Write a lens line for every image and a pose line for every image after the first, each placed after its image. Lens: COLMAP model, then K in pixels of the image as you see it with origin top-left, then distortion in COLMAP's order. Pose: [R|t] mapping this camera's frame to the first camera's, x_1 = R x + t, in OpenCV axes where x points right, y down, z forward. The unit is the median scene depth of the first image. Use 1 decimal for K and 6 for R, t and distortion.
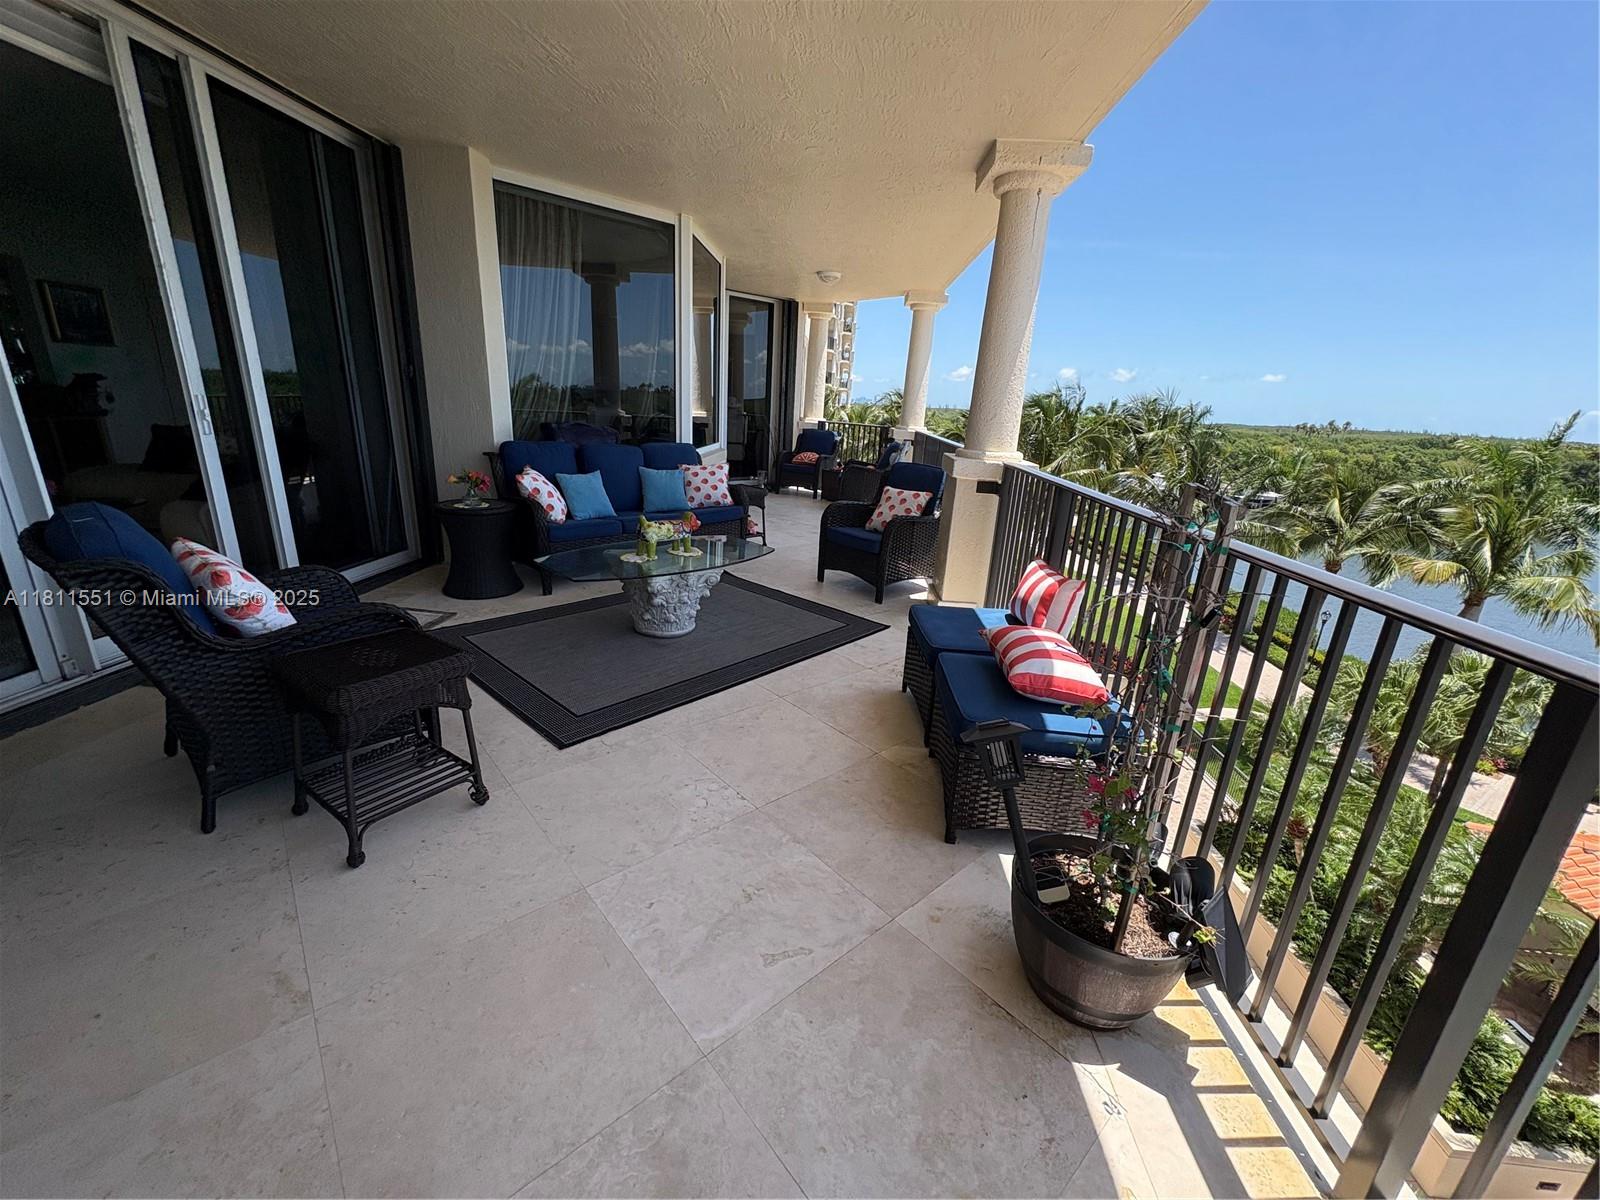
lens RADIAL K [[634.1, 0, 800.0], [0, 634.1, 600.0], [0, 0, 1]] dist [-0.018550, -0.000038]
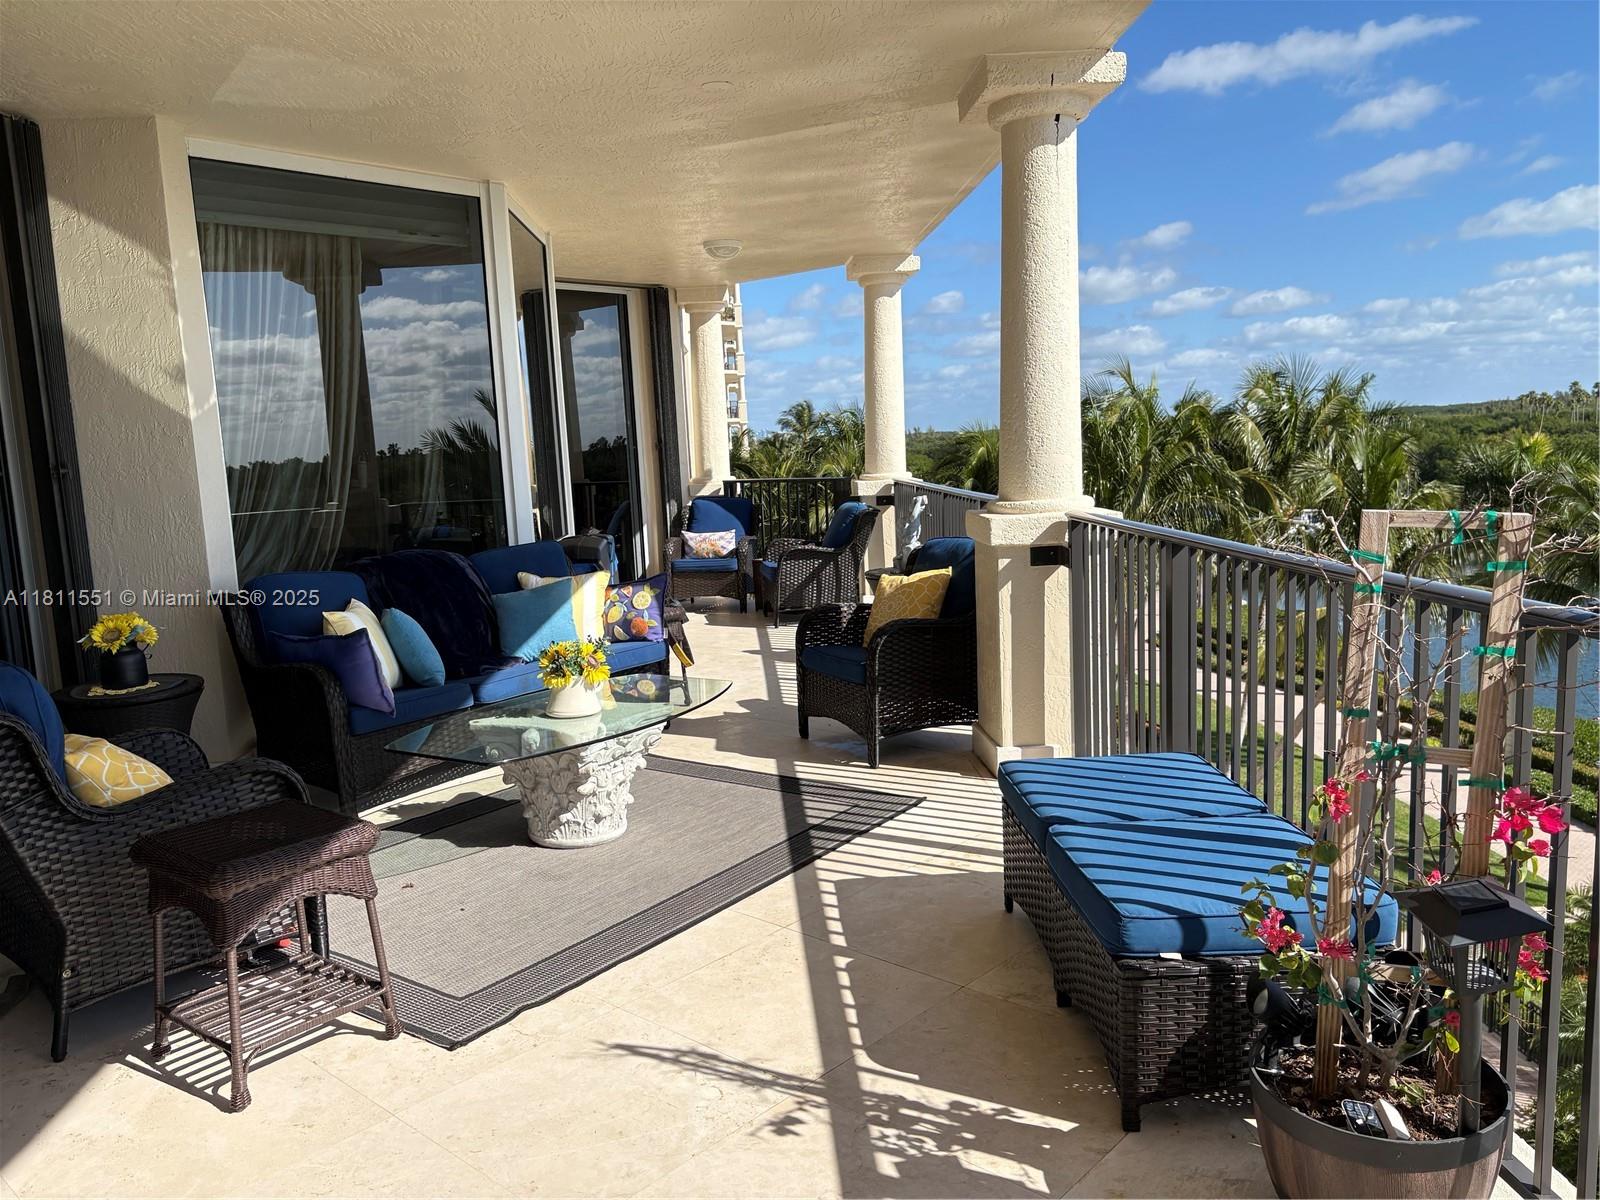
lens RADIAL K [[1193.6, 0, 800.0], [0, 1193.6, 600.0], [0, 0, 1]] dist [0.135555, -0.304933]
pose [[0.987689, -0.115944, 0.105011, -0.072220], [0.132208, 0.977530, -0.164182, 0.027697], [-0.083616, 0.176044, 0.980825, -0.134570]]
